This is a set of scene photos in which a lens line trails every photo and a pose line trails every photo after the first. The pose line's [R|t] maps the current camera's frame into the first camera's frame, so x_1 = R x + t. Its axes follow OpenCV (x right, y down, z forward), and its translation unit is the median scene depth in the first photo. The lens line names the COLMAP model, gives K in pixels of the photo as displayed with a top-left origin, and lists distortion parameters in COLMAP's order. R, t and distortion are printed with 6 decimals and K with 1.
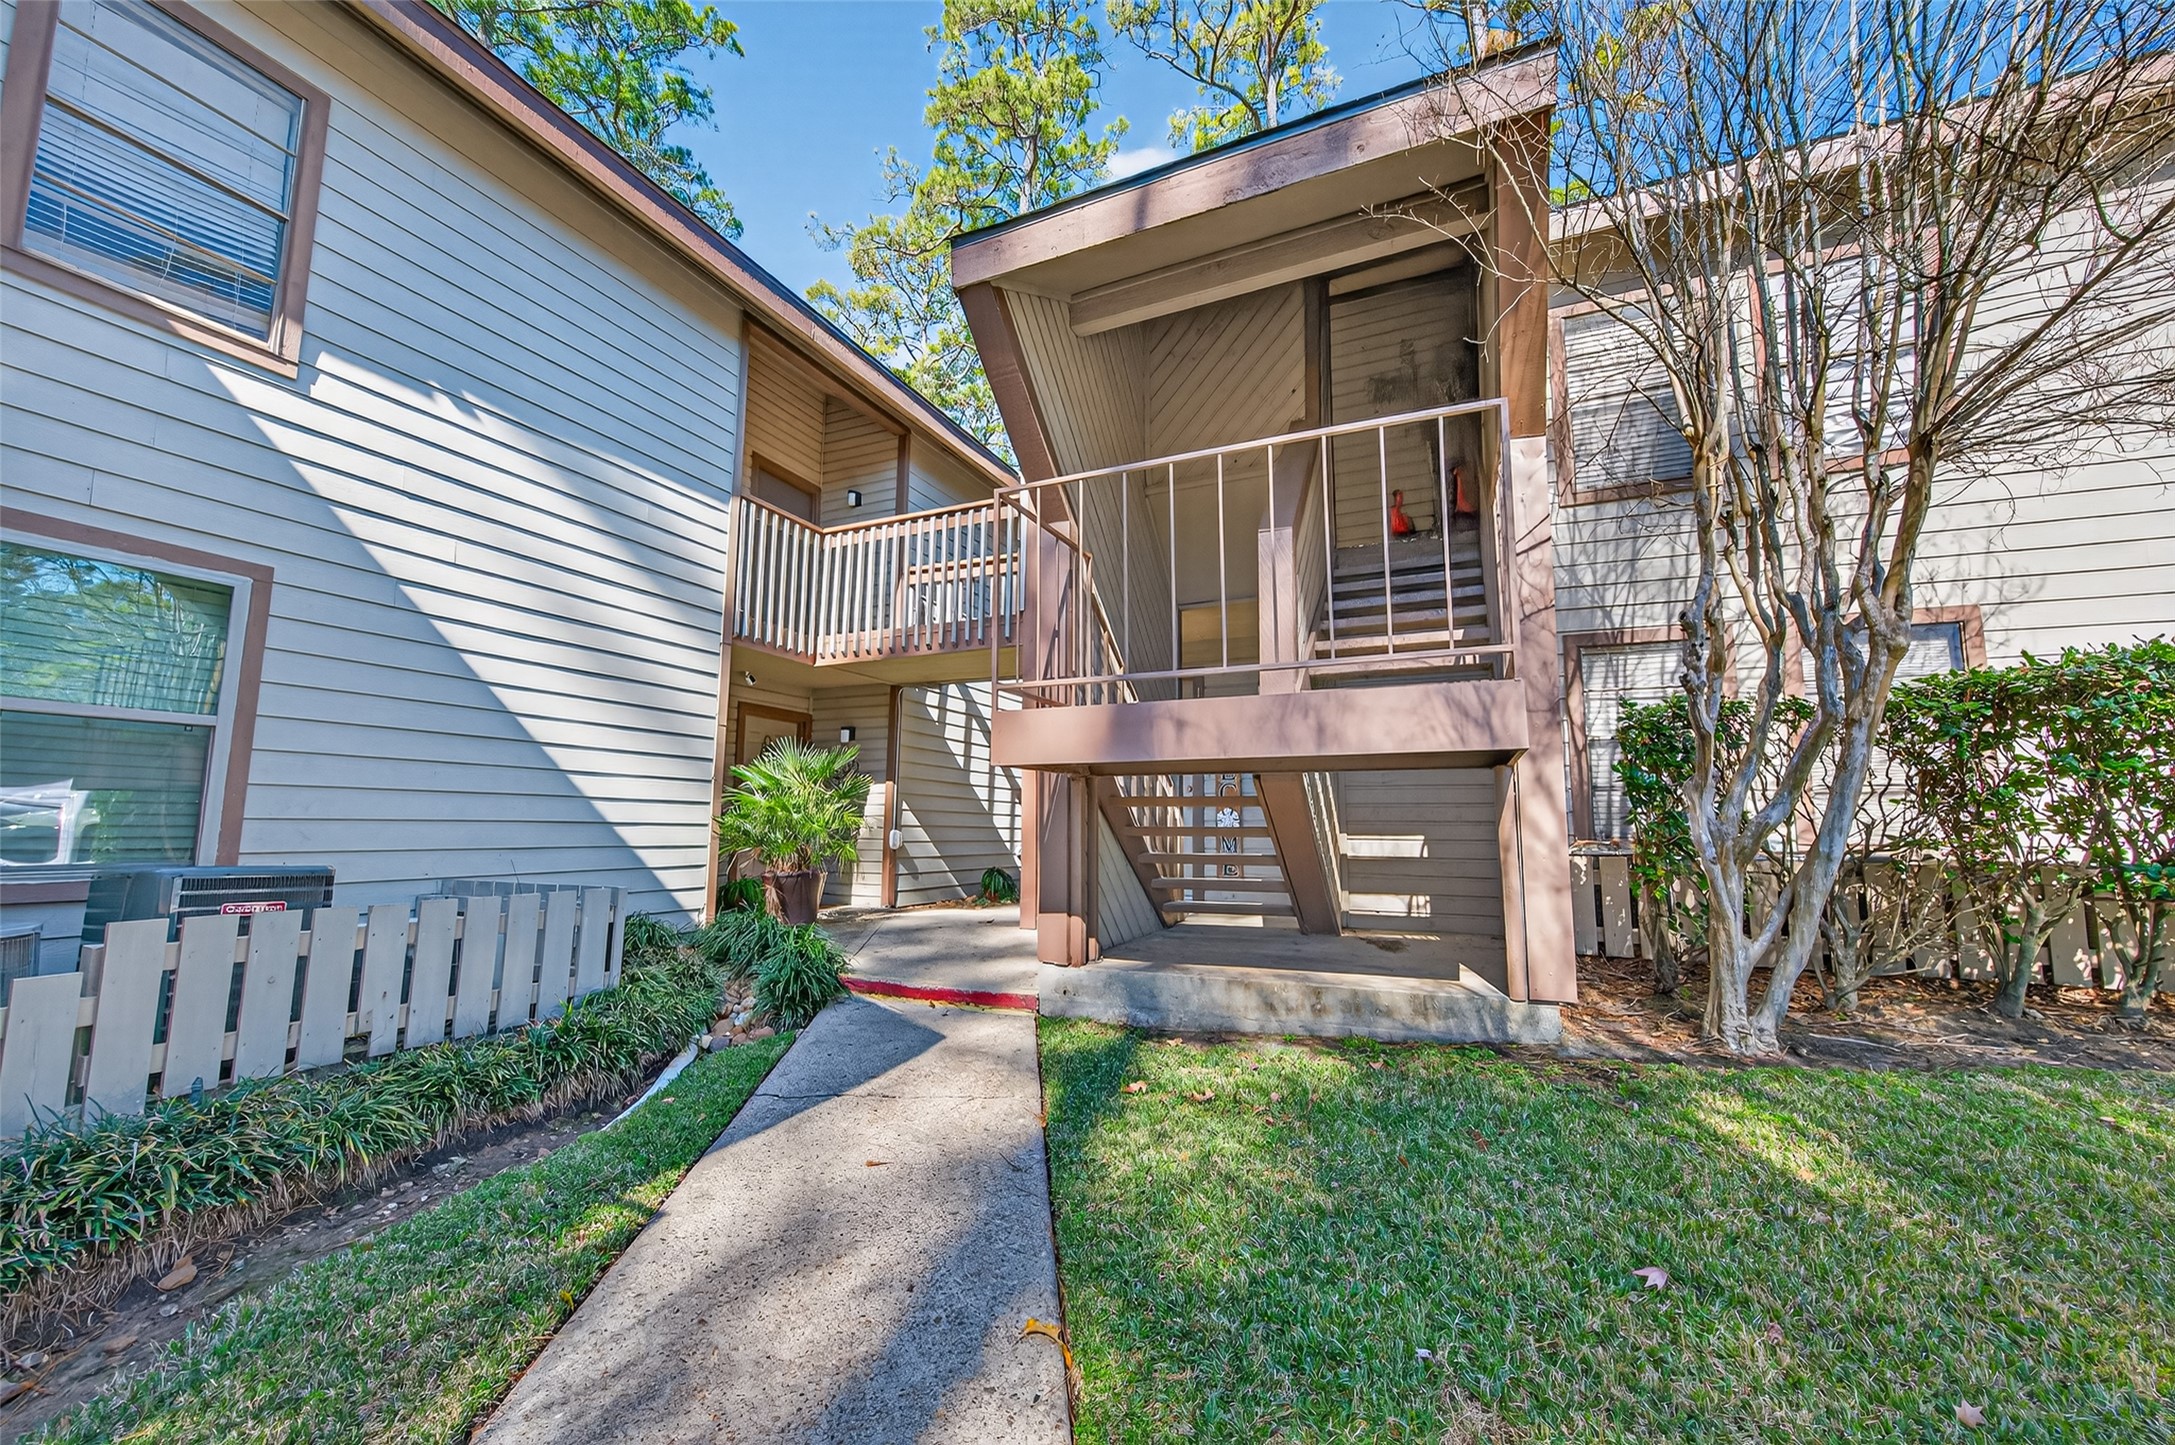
lens RADIAL K [[846.1, 0, 1091.3], [0, 846.1, 724.9], [0, 0, 1]] dist [0.008772, -0.002593]
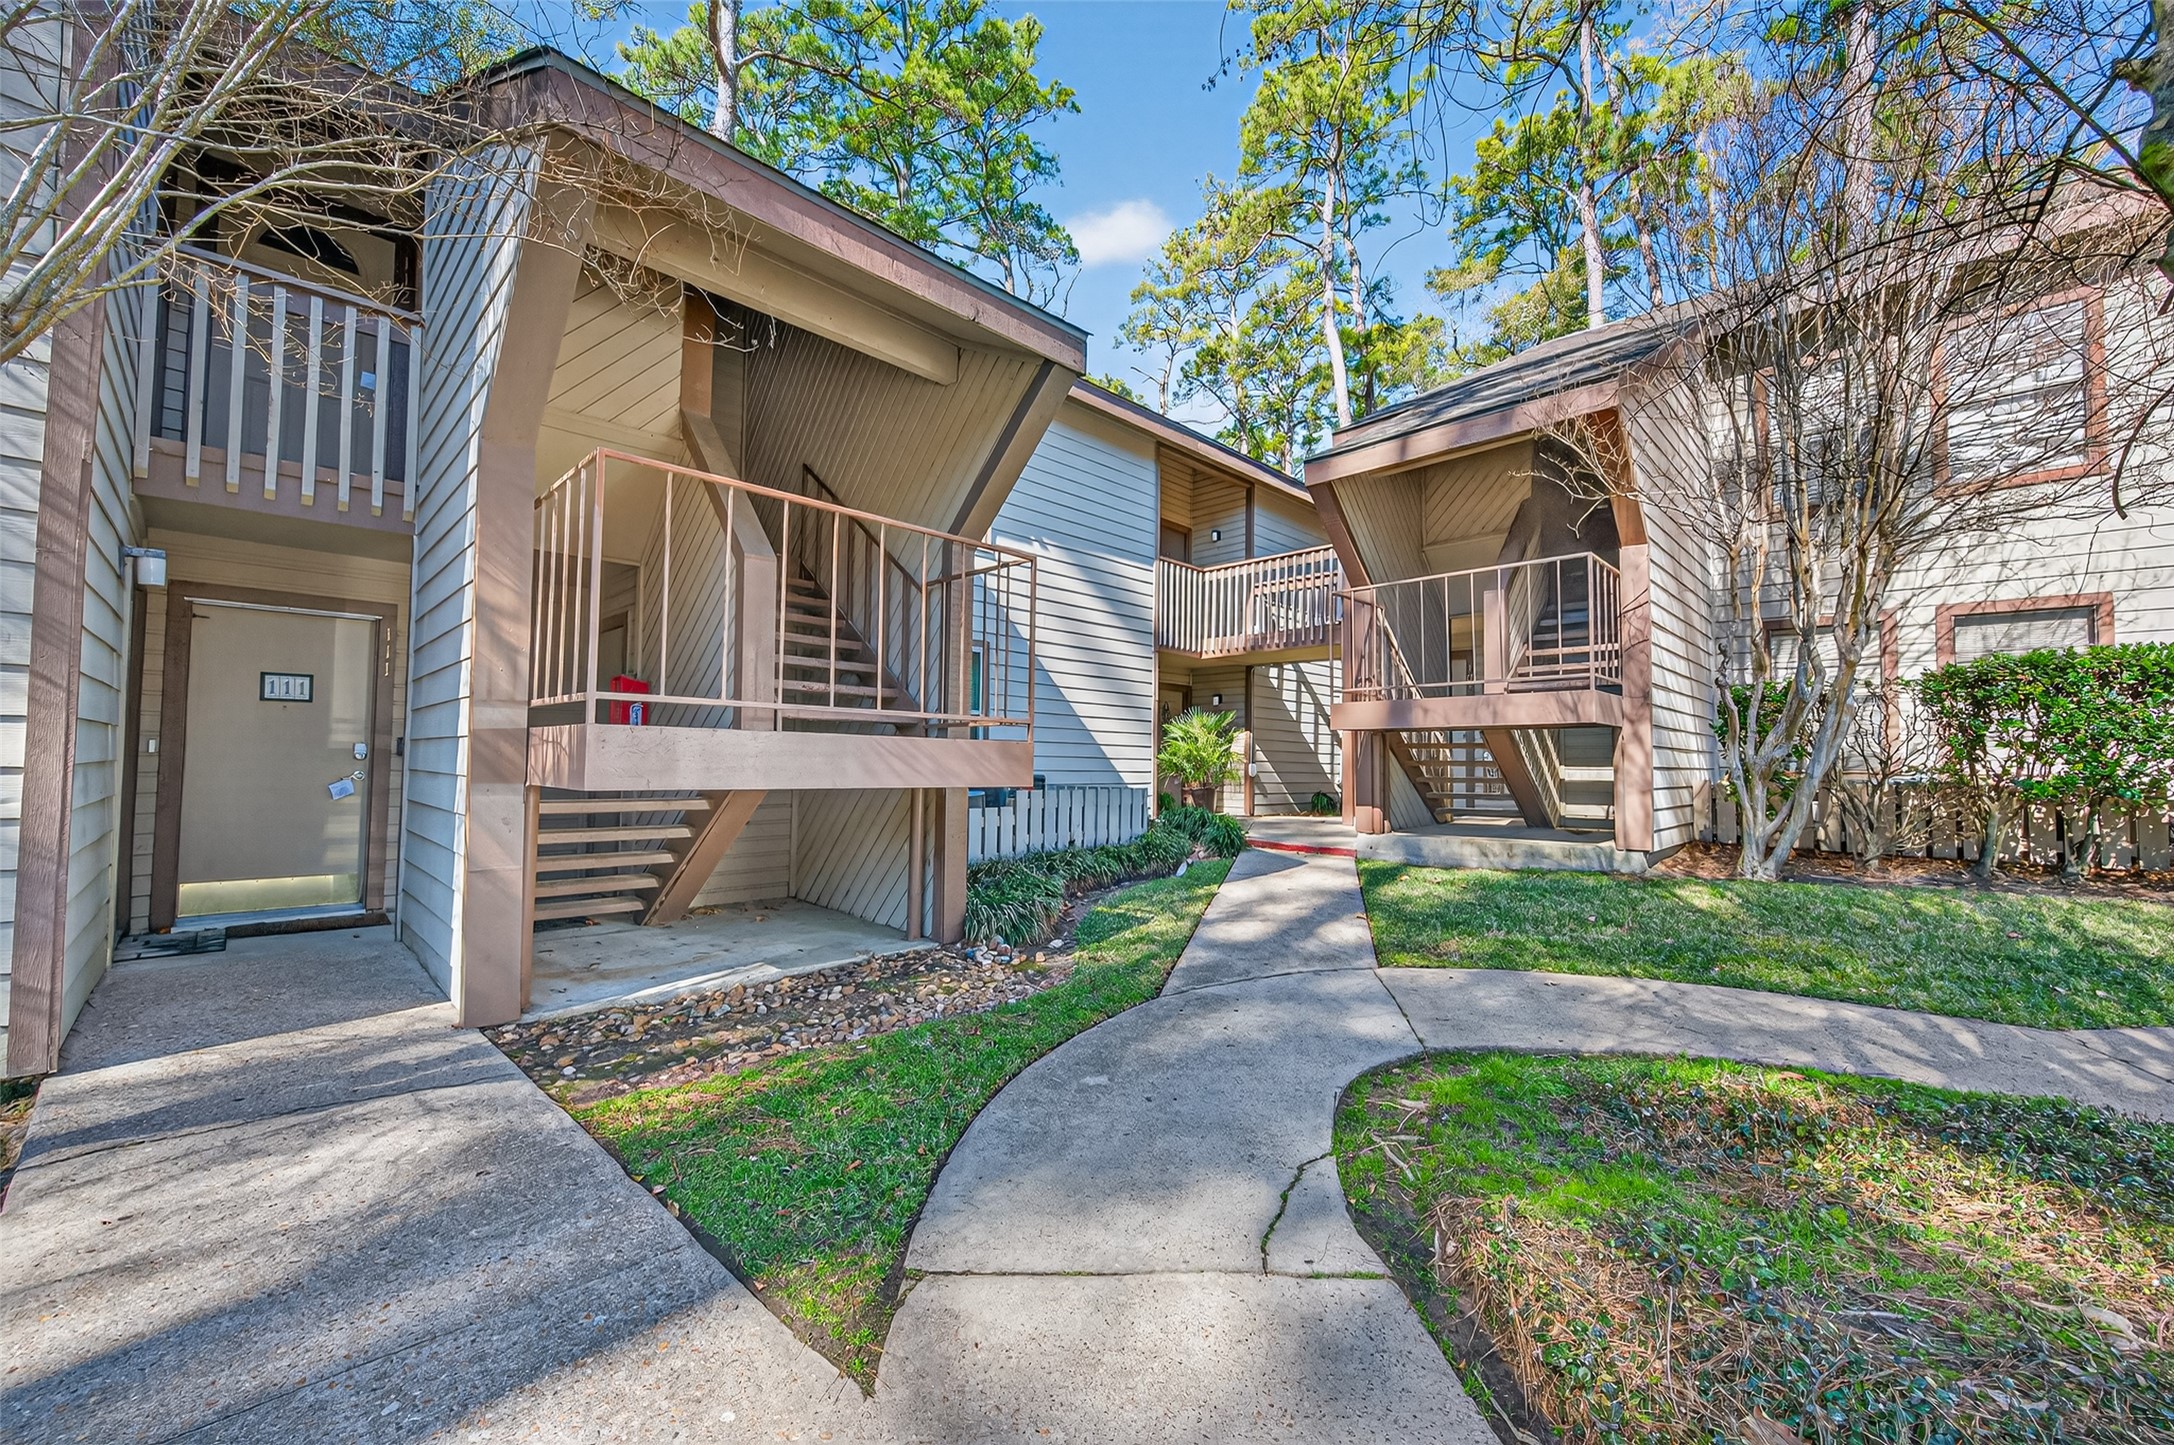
lens RADIAL K [[845.7, 0, 1090.4], [0, 845.7, 729.0], [0, 0, 1]] dist [0.008772, -0.002593]
pose [[0.935914, -0.010404, -0.352076, 0.034623], [0.037237, 0.996885, 0.069530, -0.067833], [0.350255, -0.078184, 0.933385, -0.646187]]
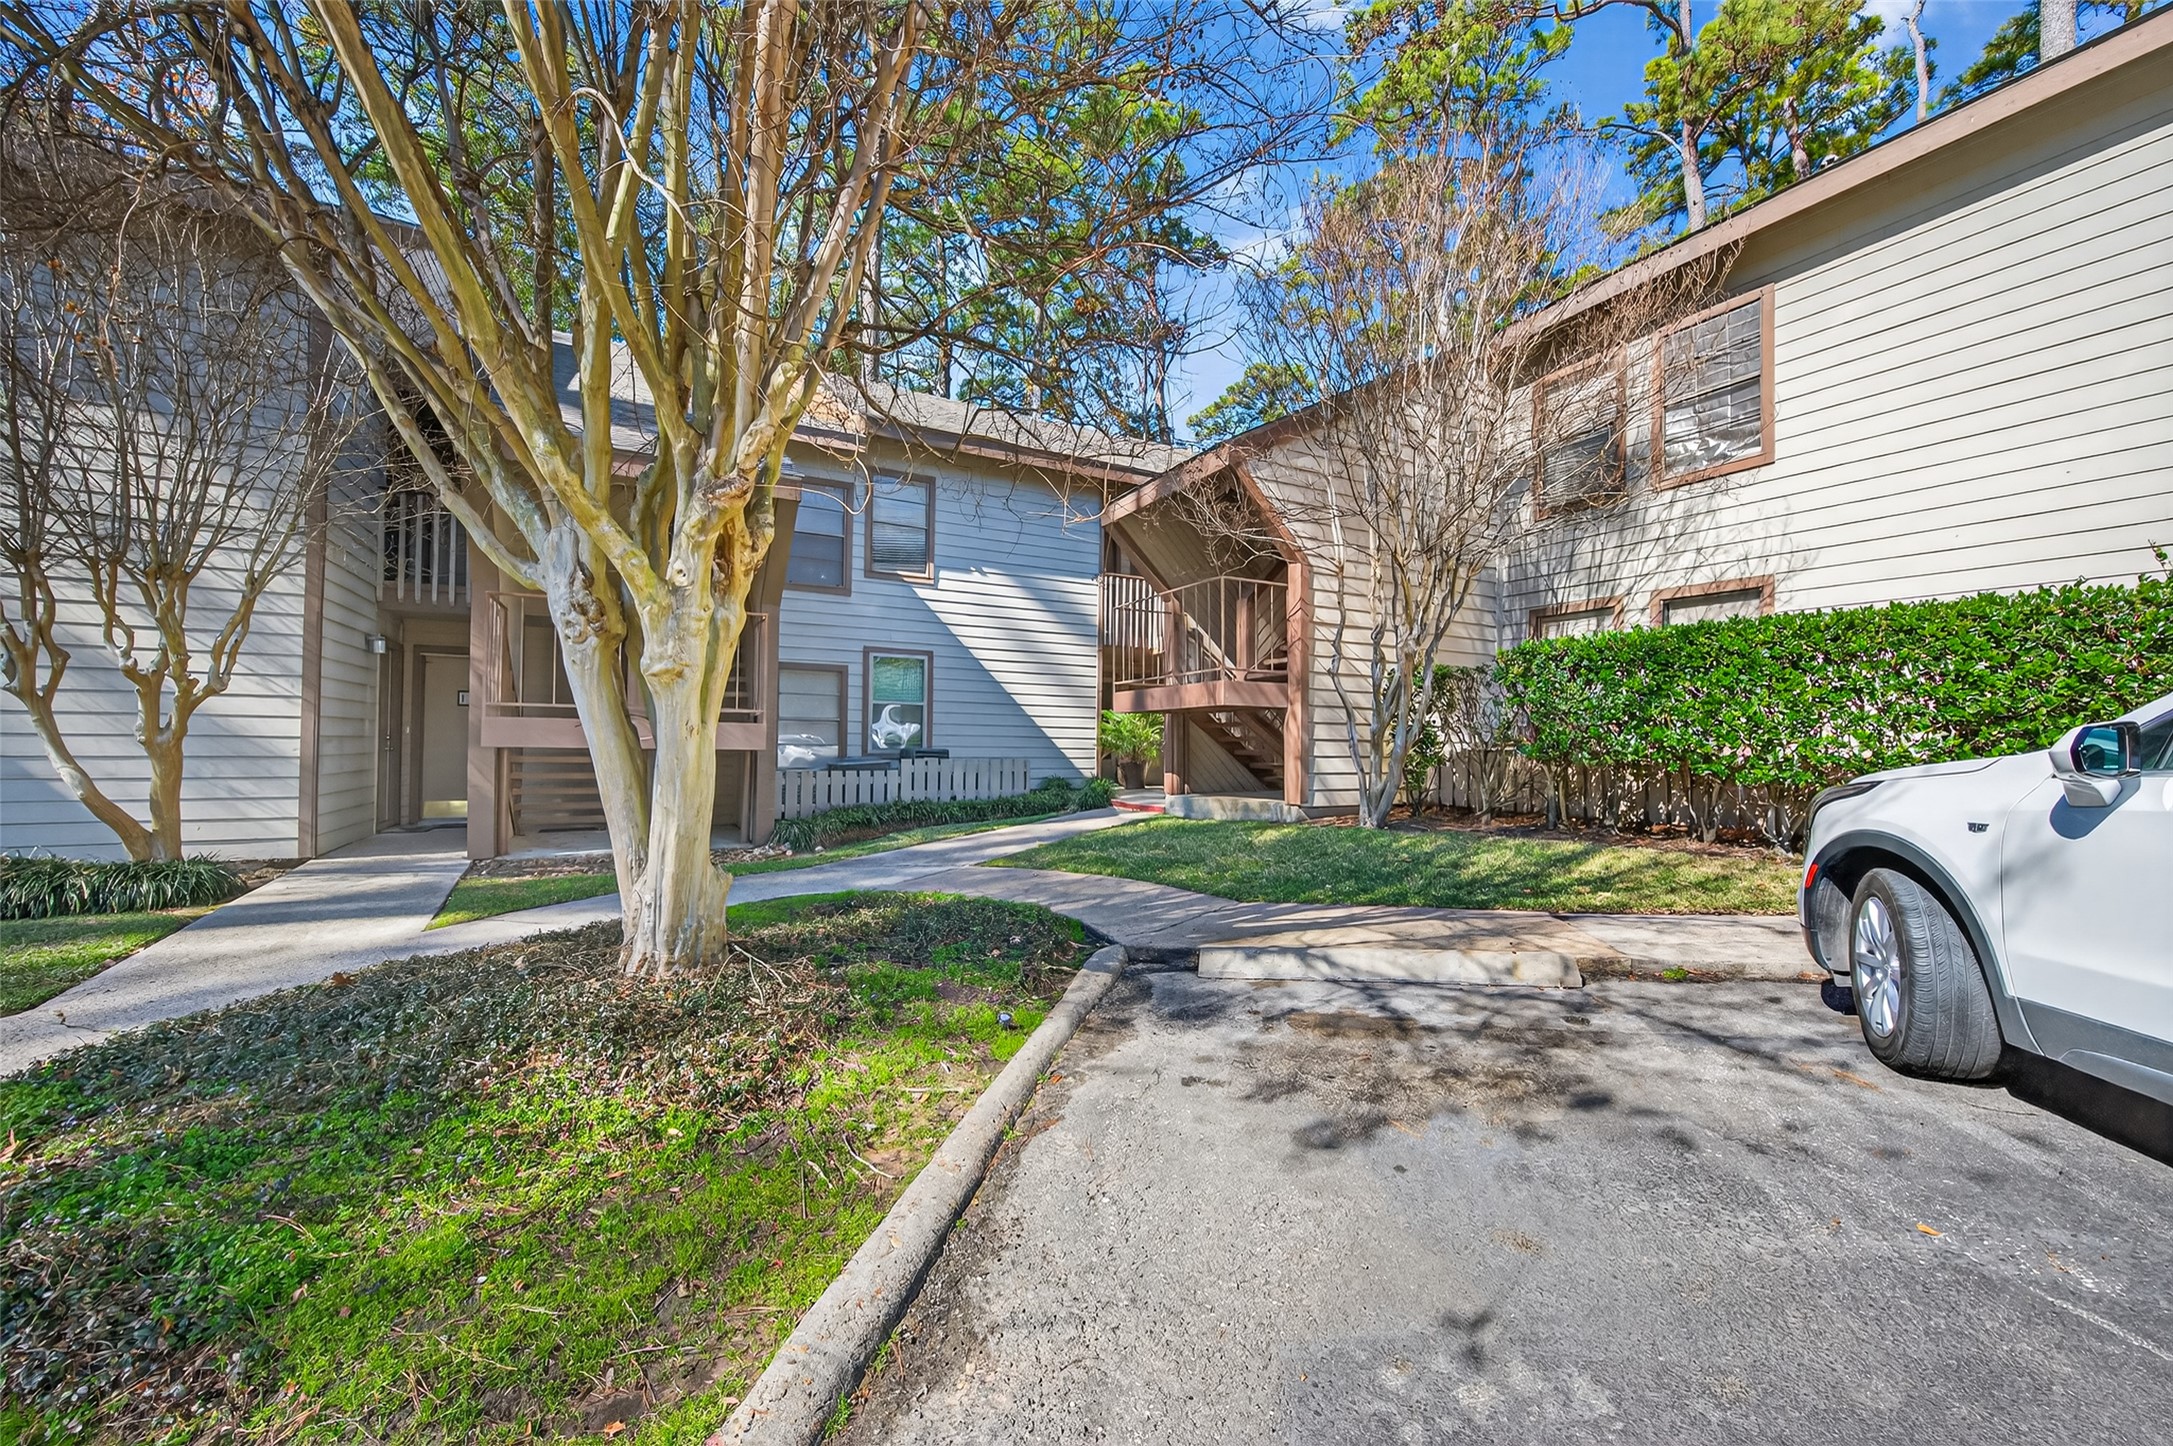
lens RADIAL K [[845.3, 0, 1089.3], [0, 845.3, 733.4], [0, 0, 1]] dist [0.008772, -0.002593]
pose [[0.786904, -0.008956, -0.617010, 0.852640], [0.068862, 0.994924, 0.073382, -0.051069], [0.613221, -0.100233, 0.783527, -0.668226]]
